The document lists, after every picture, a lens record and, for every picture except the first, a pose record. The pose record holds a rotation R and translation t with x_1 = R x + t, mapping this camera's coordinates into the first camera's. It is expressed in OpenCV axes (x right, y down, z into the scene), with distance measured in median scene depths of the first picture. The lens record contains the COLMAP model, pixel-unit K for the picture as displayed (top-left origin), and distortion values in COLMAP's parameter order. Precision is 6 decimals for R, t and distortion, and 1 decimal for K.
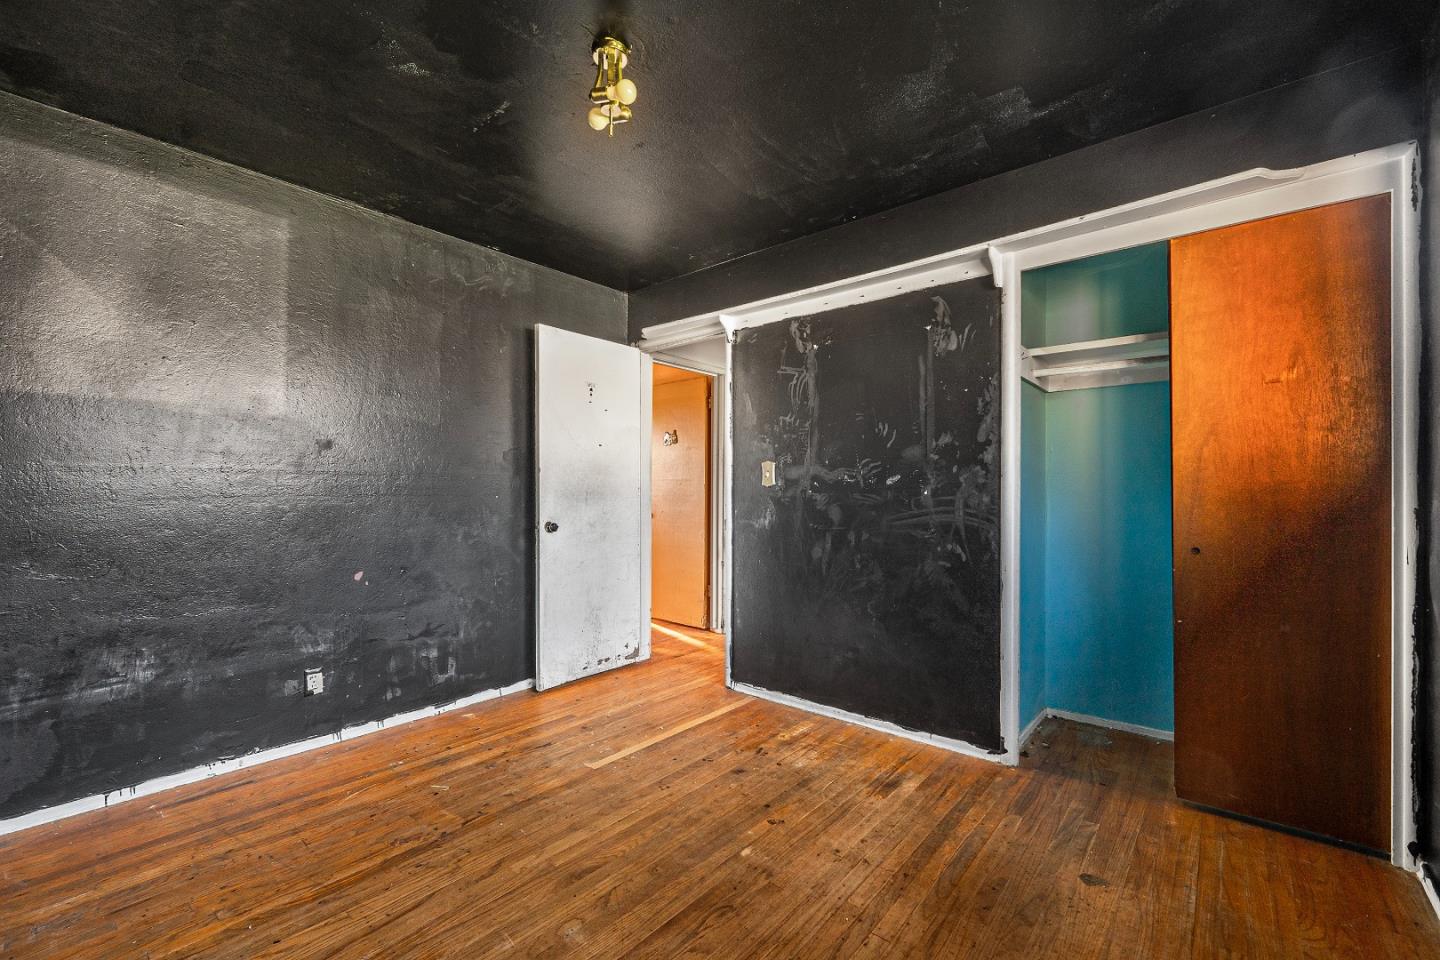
lens RADIAL K [[608.7, 0, 720.9], [0, 608.7, 488.2], [0, 0, 1]] dist [-0.004802, -0.000378]
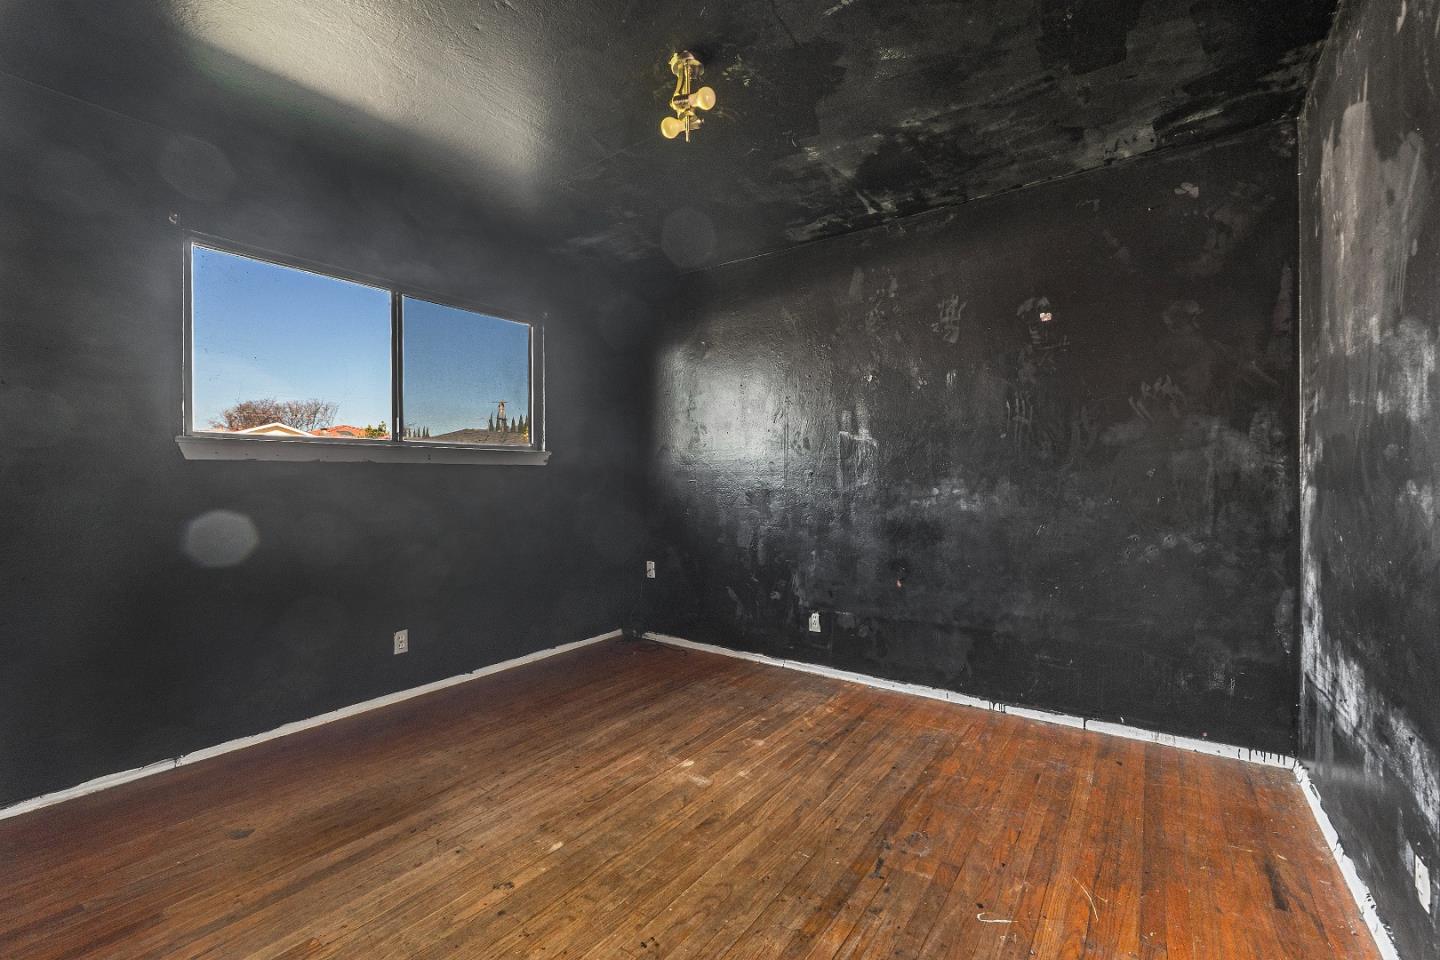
lens RADIAL K [[608.7, 0, 716.7], [0, 608.7, 483.7], [0, 0, 1]] dist [-0.004802, -0.000378]
pose [[-0.997089, 0.003784, -0.076154, -0.142505], [0.003663, 0.999992, 0.001726, 0.022525], [0.076160, 0.001442, -0.997095, 2.003610]]
